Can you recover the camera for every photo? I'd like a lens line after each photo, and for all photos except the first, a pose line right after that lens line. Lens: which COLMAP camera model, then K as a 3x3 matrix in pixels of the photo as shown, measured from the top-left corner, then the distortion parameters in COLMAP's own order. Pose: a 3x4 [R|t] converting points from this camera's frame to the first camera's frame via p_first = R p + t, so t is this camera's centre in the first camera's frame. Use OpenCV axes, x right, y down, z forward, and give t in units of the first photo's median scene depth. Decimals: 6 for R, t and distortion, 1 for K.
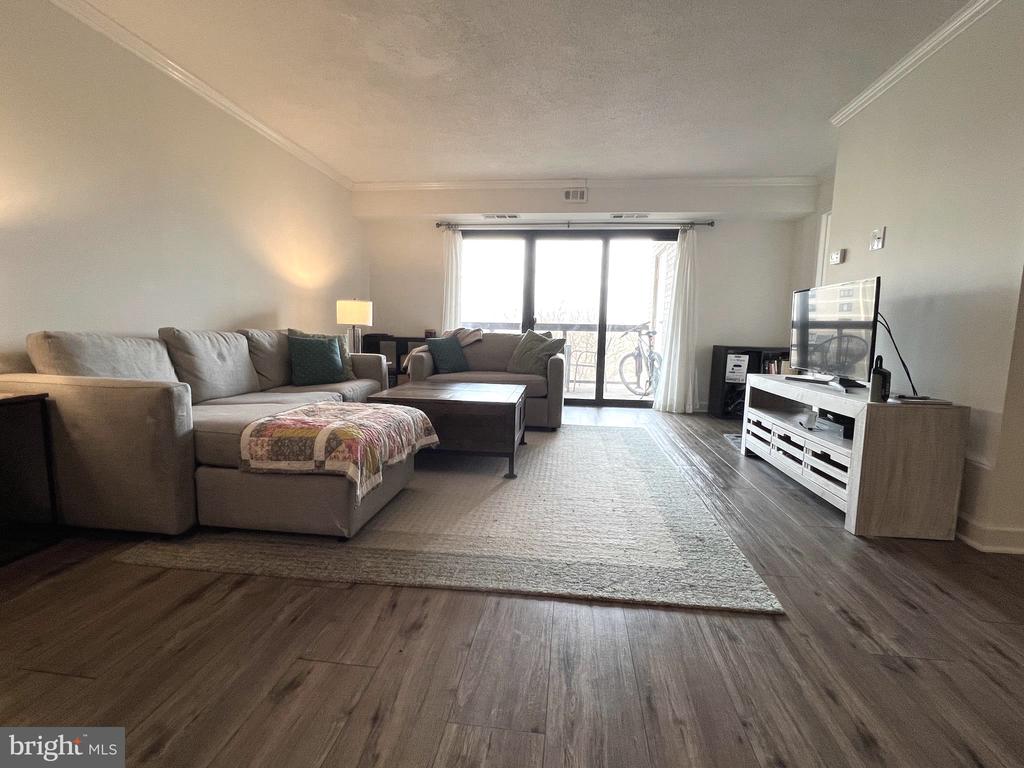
lens RADIAL K [[484.4, 0, 511.3], [0, 484.4, 385.2], [0, 0, 1]] dist [-0.001118, -0.000323]
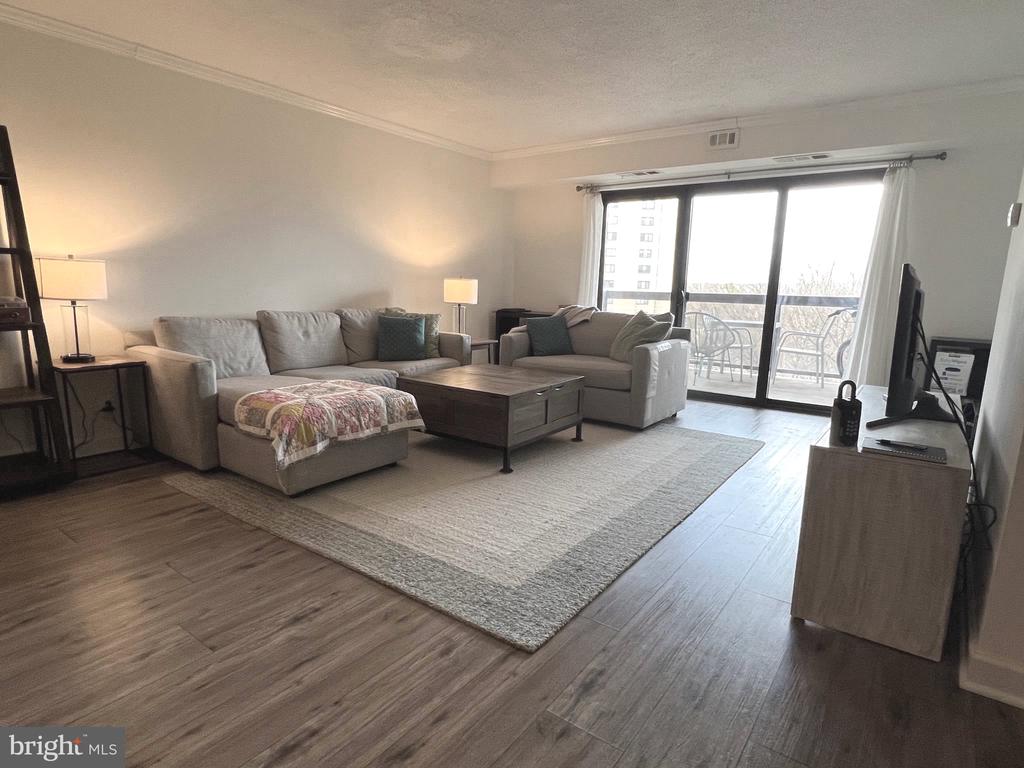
lens RADIAL K [[565.8, 0, 513.3], [0, 565.8, 385.5], [0, 0, 1]] dist [0.000122, 0.000431]
pose [[0.872723, 0.085660, -0.480642, 0.557119], [-0.060308, 0.995862, 0.067978, -0.061706], [0.484476, -0.030340, 0.874278, 0.024553]]
